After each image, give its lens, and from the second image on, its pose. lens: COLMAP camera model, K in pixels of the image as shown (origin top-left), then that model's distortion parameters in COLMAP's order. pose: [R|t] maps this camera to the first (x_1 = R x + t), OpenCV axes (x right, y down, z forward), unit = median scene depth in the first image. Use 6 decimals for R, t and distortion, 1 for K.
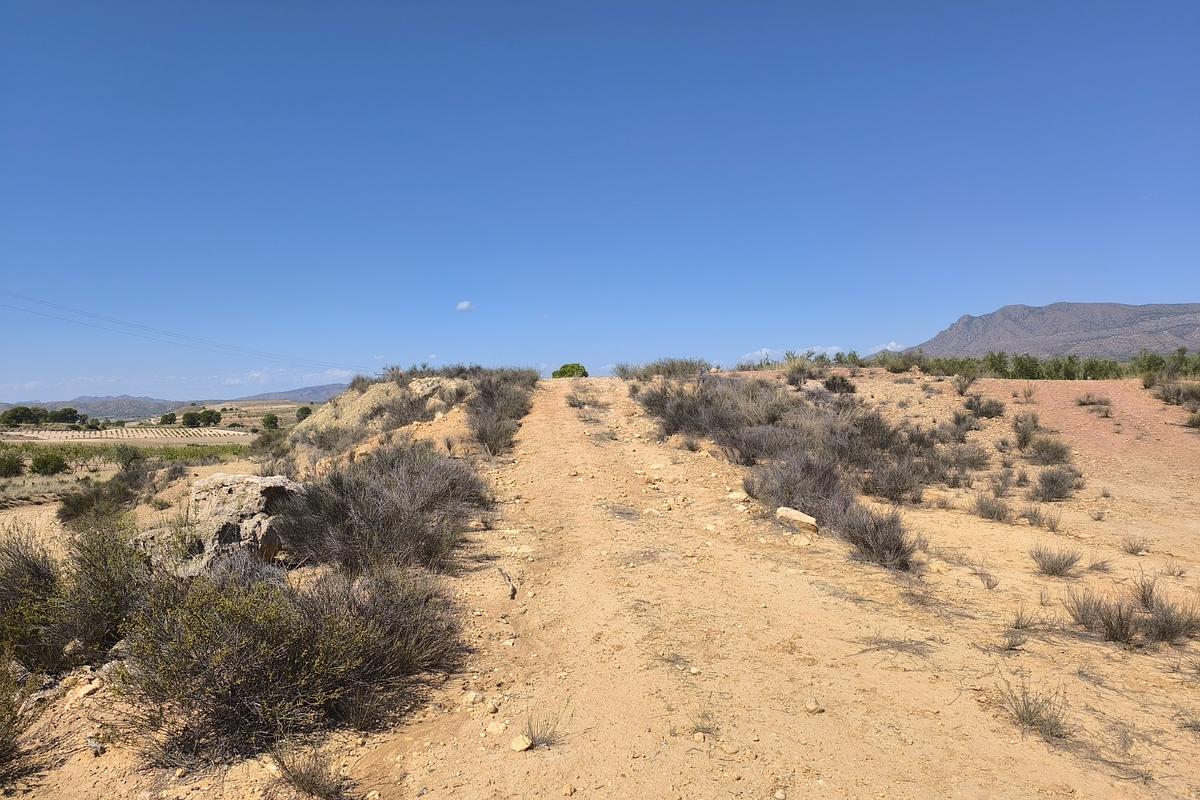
lens RADIAL K [[1063.7, 0, 600.0], [0, 1063.7, 400.0], [0, 0, 1]] dist [-0.000347, -0.009089]
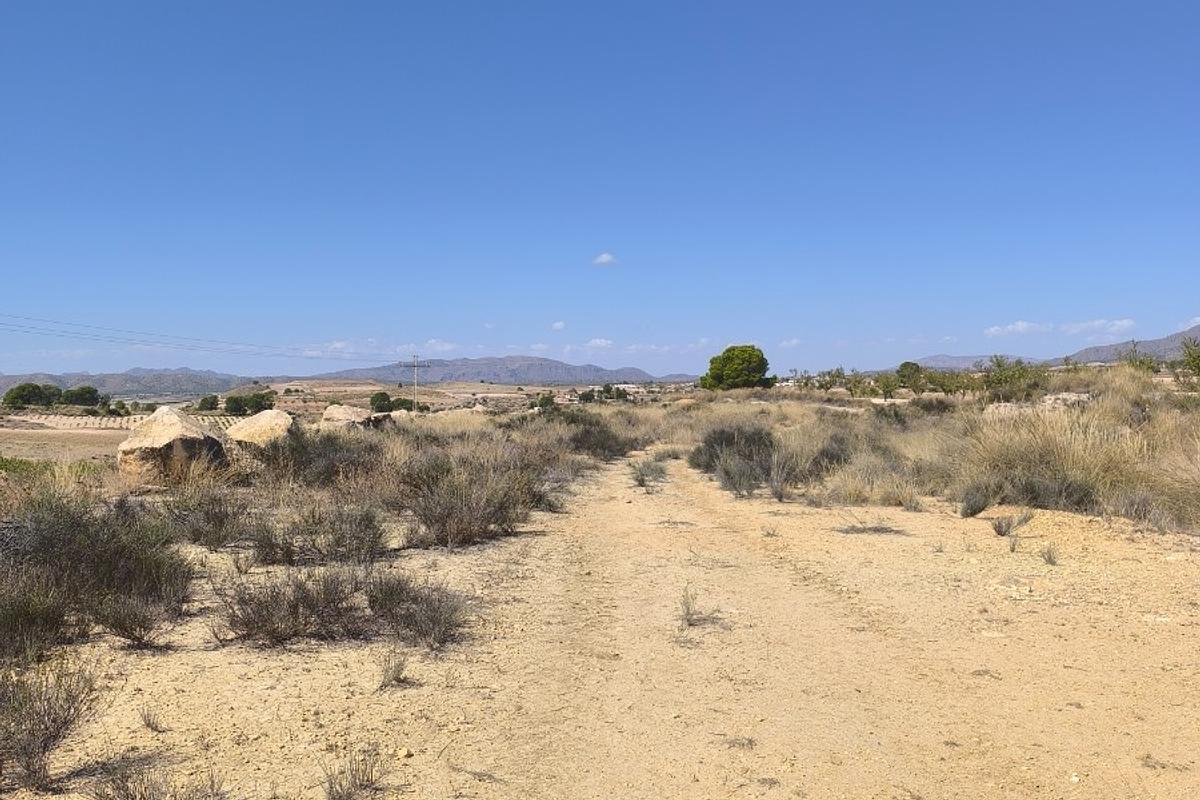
lens RADIAL K [[1063.7, 0, 600.0], [0, 1063.7, 400.0], [0, 0, 1]] dist [-0.000347, -0.009089]
pose [[0.986547, 0.025702, -0.161446, -0.006041], [-0.020634, 0.999243, 0.032991, -0.014594], [0.162172, -0.029216, 0.986330, 0.278010]]
